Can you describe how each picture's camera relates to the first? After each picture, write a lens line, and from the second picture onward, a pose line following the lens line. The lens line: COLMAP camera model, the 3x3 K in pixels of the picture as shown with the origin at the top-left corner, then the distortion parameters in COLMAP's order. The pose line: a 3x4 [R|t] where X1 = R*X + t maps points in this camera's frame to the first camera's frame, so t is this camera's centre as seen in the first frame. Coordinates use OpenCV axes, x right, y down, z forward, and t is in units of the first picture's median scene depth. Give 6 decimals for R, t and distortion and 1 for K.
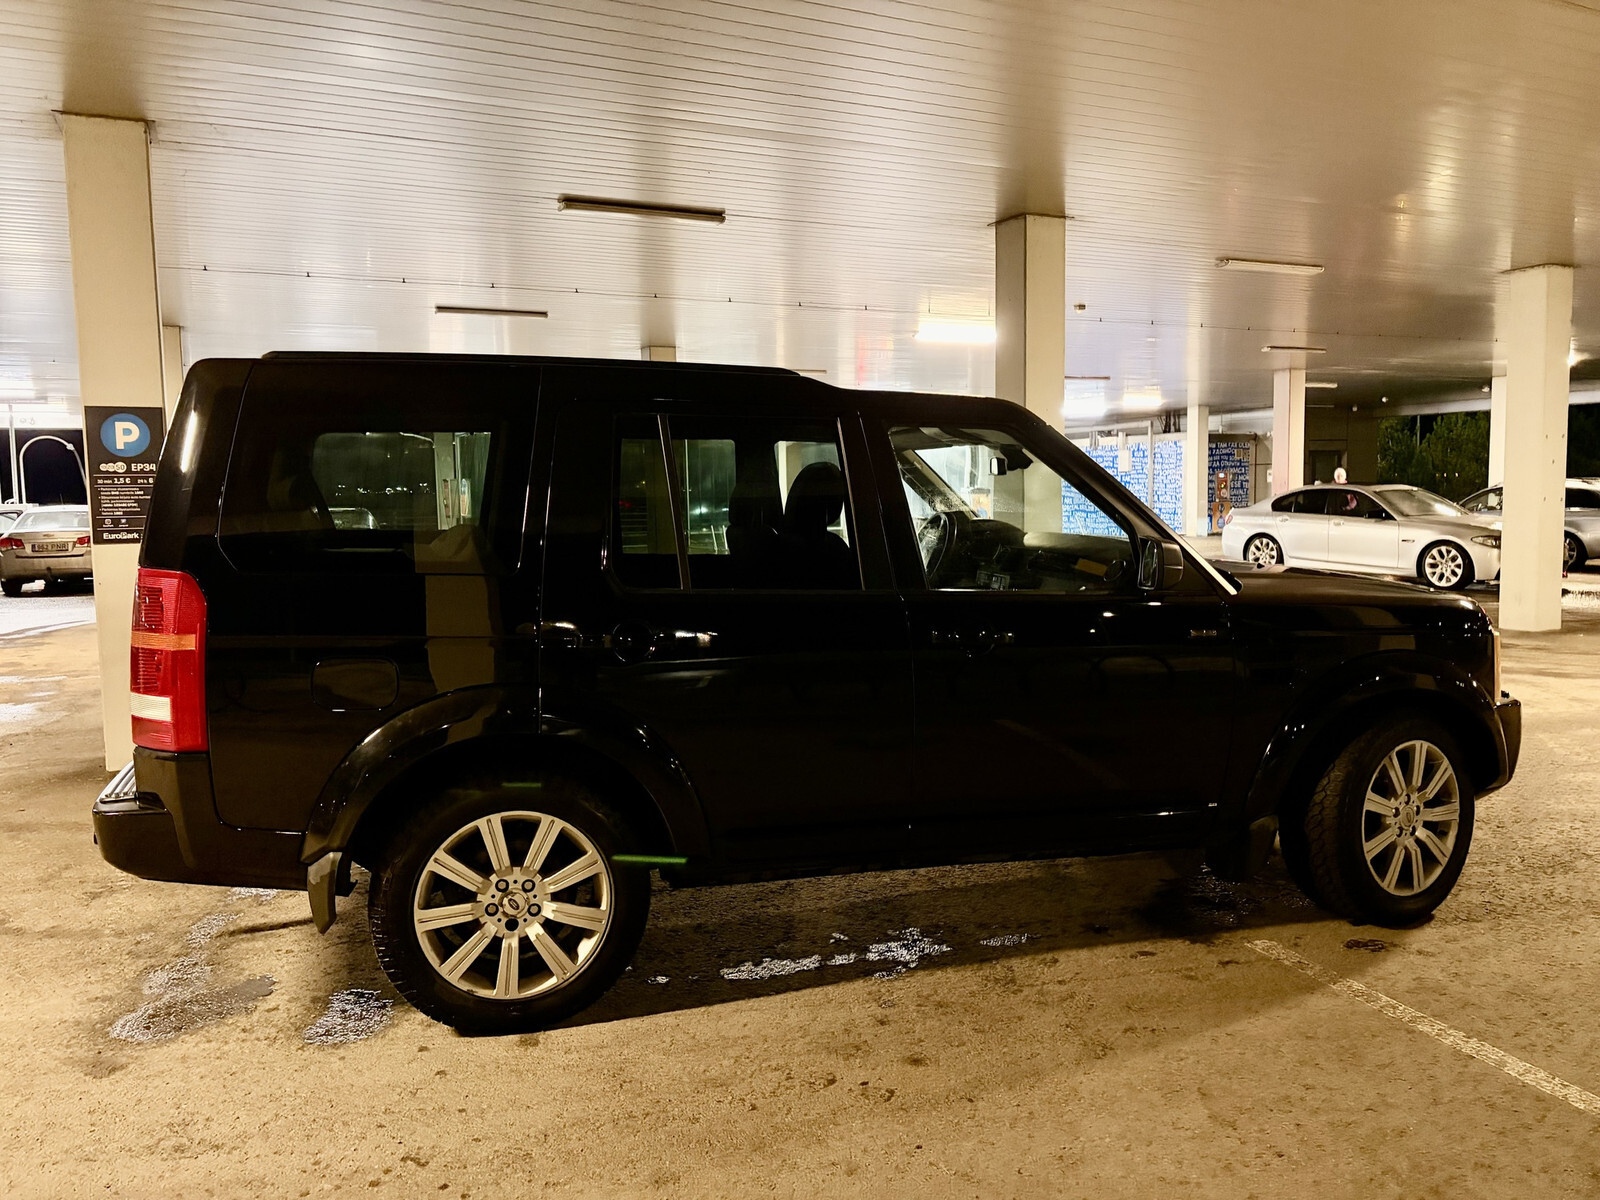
lens RADIAL K [[1222.4, 0, 802.6], [0, 1222.4, 569.3], [0, 0, 1]] dist [0.057229, -0.058854]
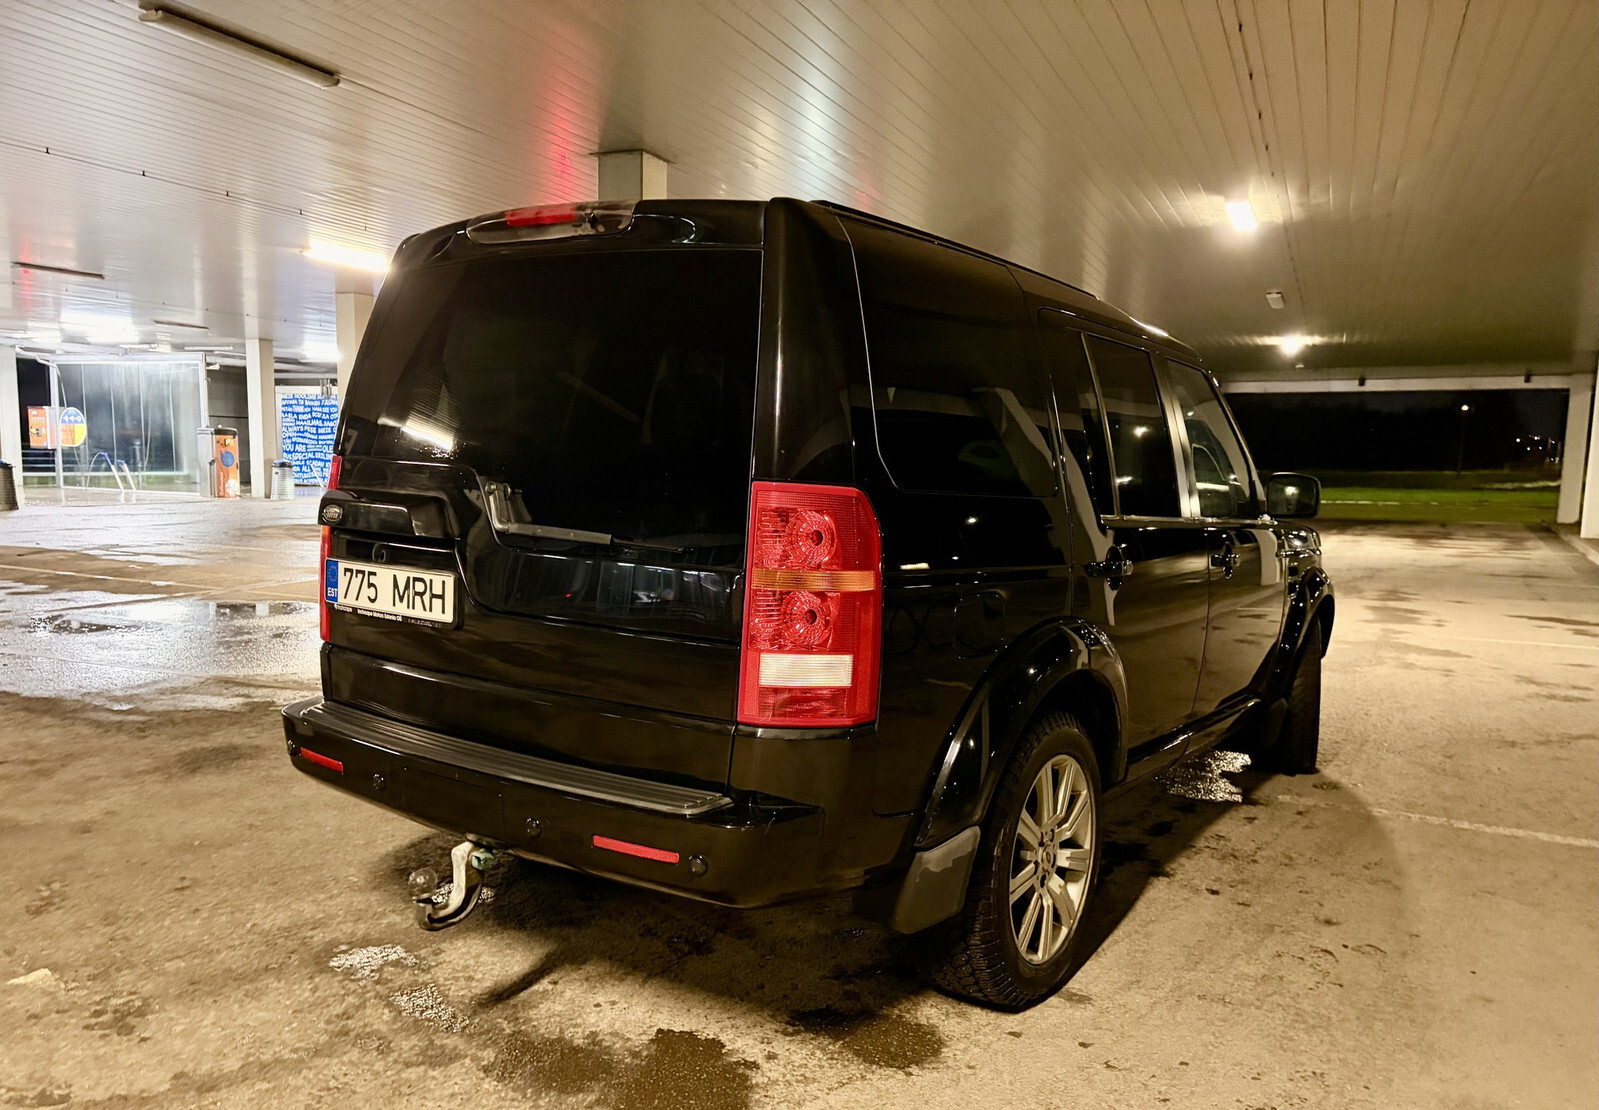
lens RADIAL K [[1244.3, 0, 799.5], [0, 1244.3, 555.0], [0, 0, 1]] dist [0.011907, 0.009056]
pose [[0.751000, -0.019802, 0.660005, -0.942415], [0.004378, 0.999678, 0.025011, 0.021398], [-0.660288, -0.015894, 0.750845, 0.410596]]
